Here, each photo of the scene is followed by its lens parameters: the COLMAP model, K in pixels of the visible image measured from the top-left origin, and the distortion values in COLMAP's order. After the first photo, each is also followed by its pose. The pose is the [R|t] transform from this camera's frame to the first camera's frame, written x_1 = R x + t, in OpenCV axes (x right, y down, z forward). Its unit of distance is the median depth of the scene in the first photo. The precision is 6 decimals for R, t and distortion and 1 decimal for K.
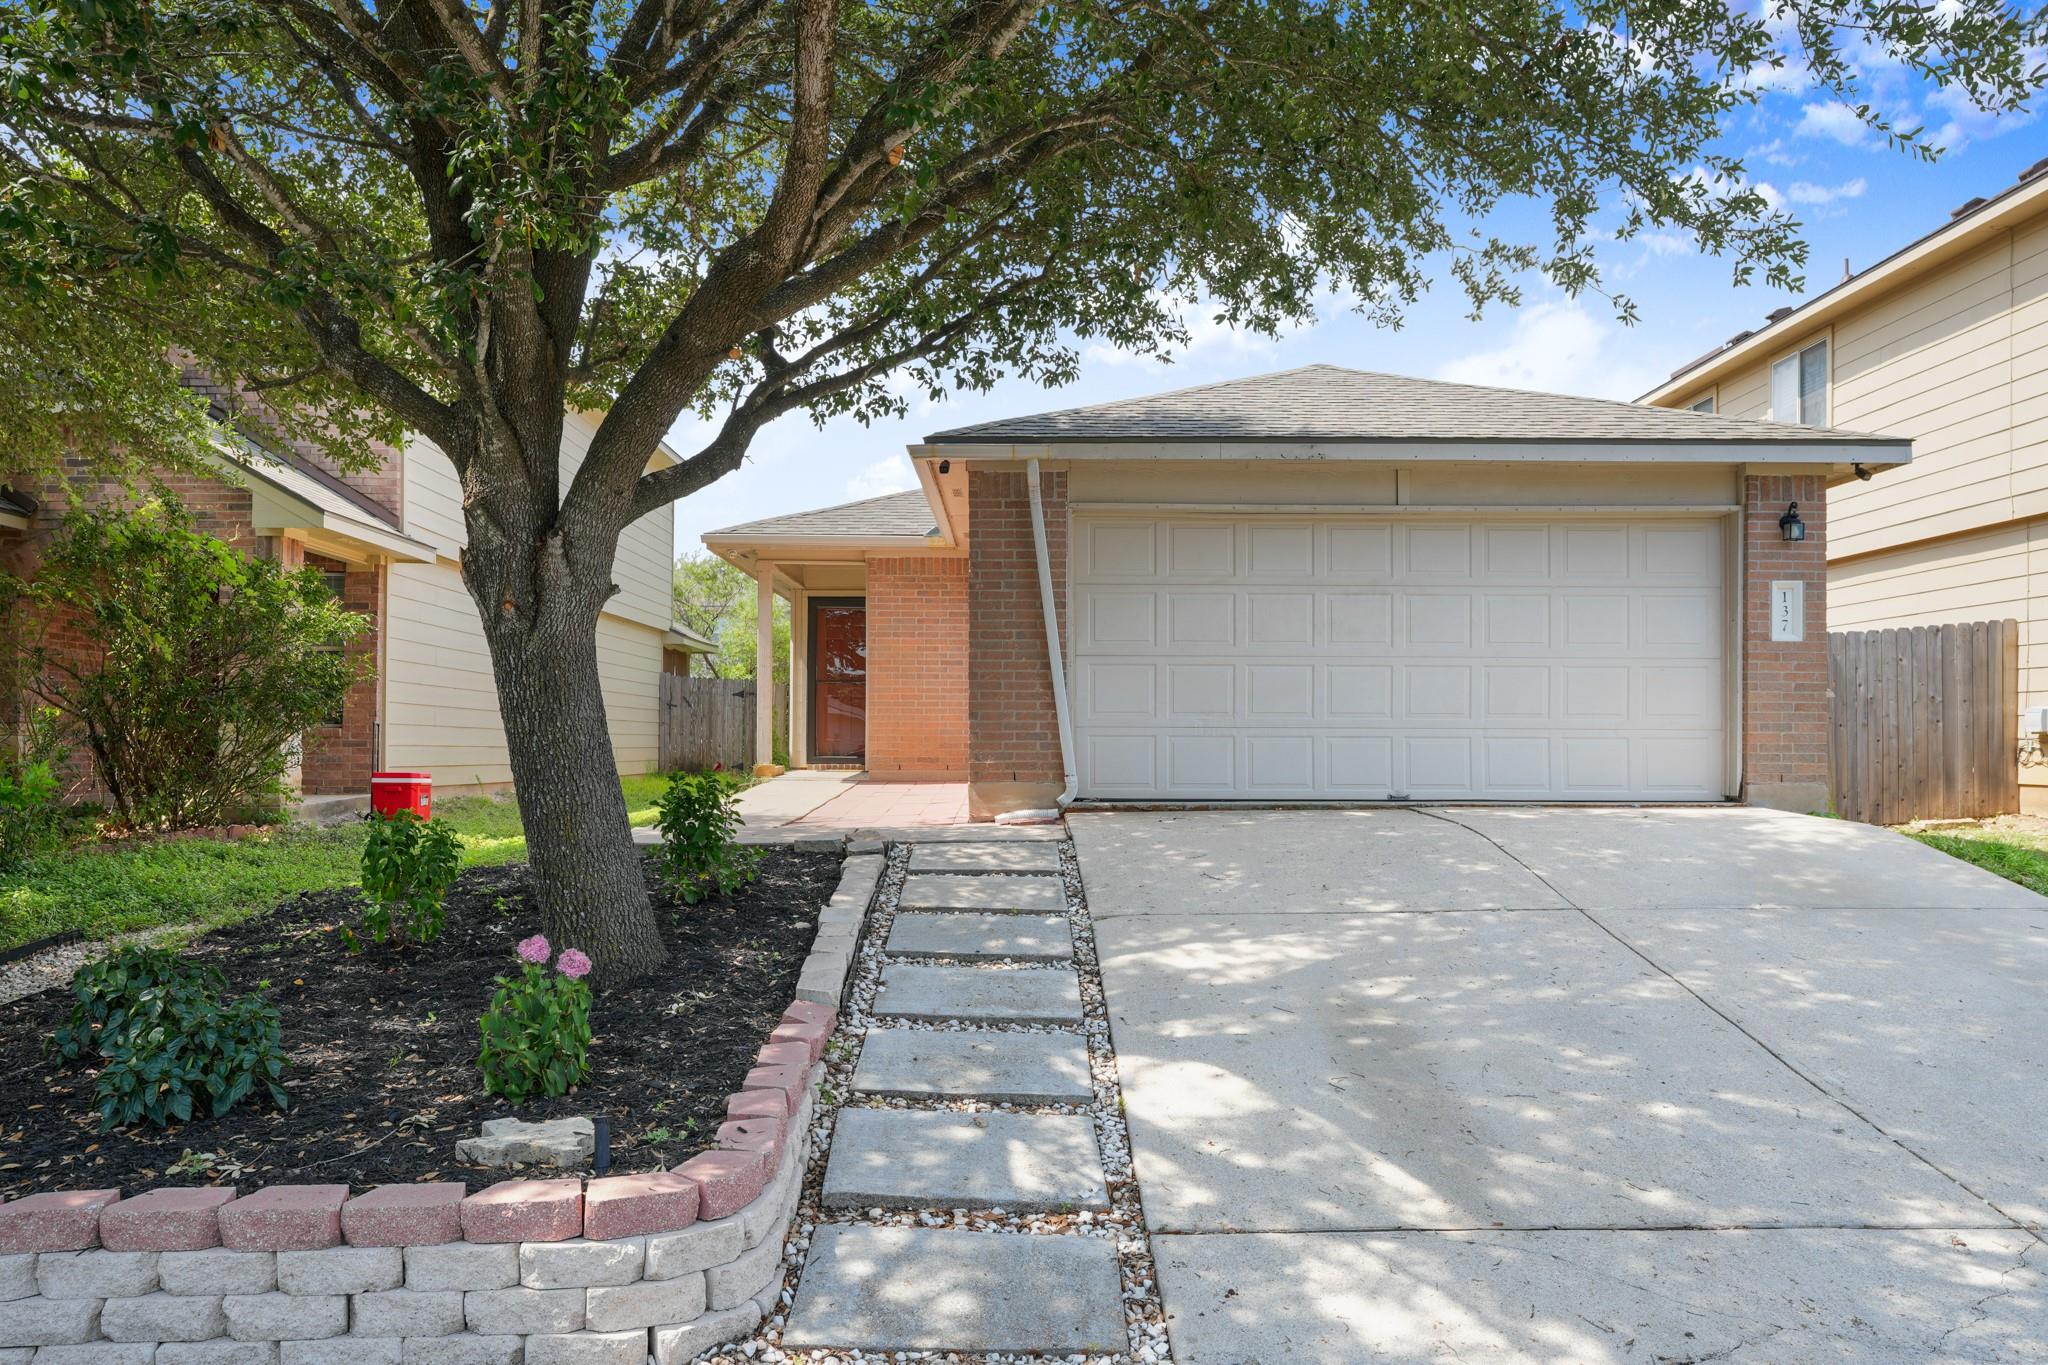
lens RADIAL K [[1457.9, 0, 1024.0], [0, 1457.9, 682.5], [0, 0, 1]] dist [0.007375, 0.003795]
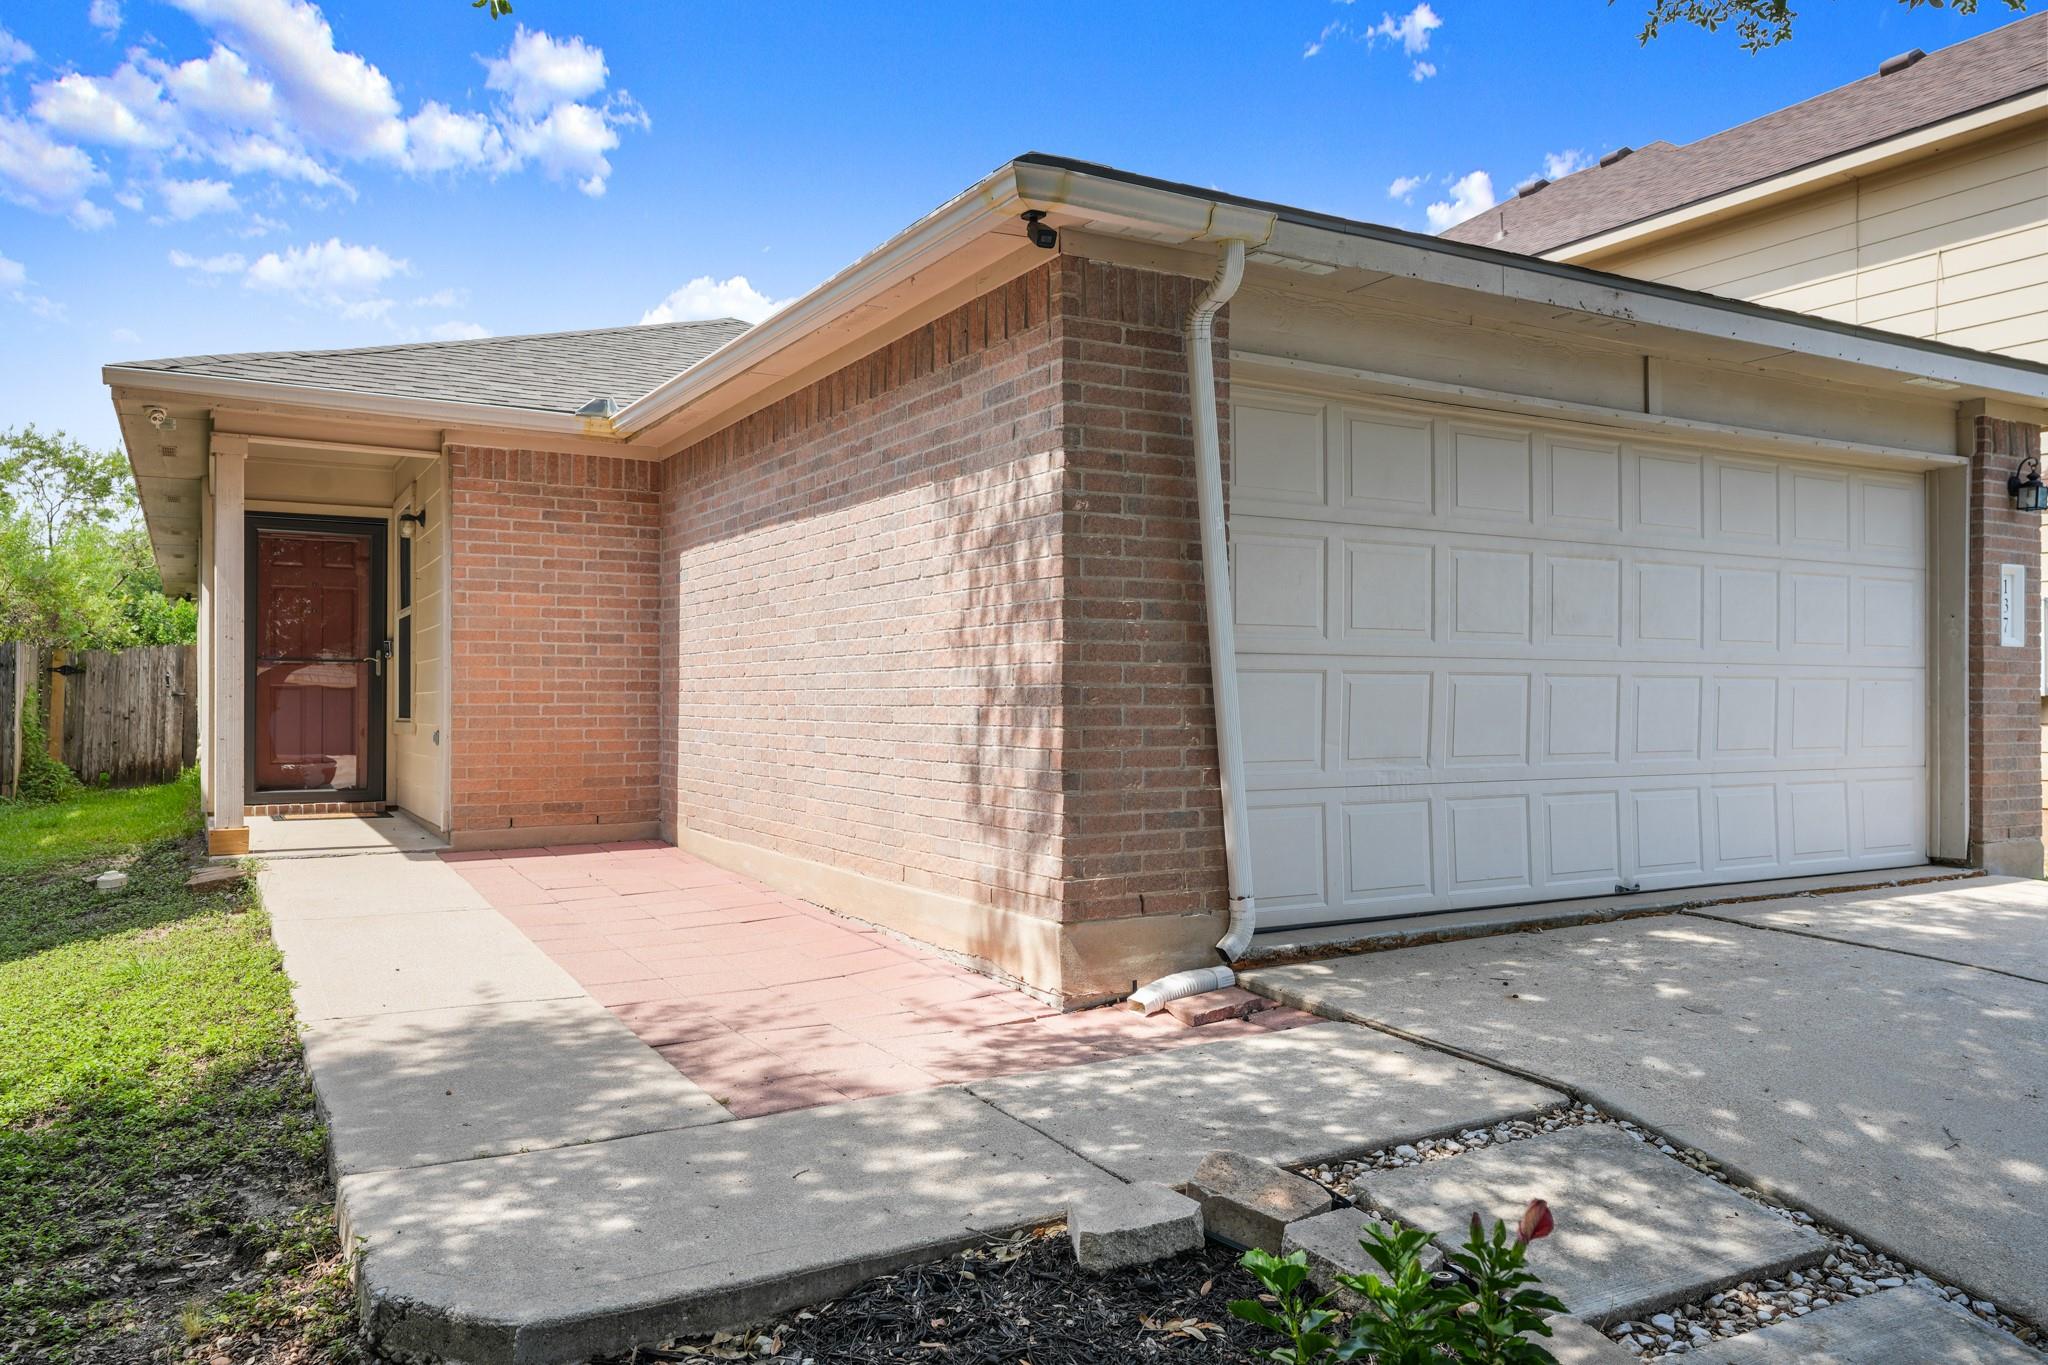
lens RADIAL K [[1457.9, 0, 1024.0], [0, 1457.9, 682.5], [0, 0, 1]] dist [0.007375, 0.003795]
pose [[0.867498, 0.001736, 0.497438, -0.273244], [-0.016457, 0.999547, 0.025213, -0.020005], [-0.497168, -0.030059, 0.867133, 0.590380]]
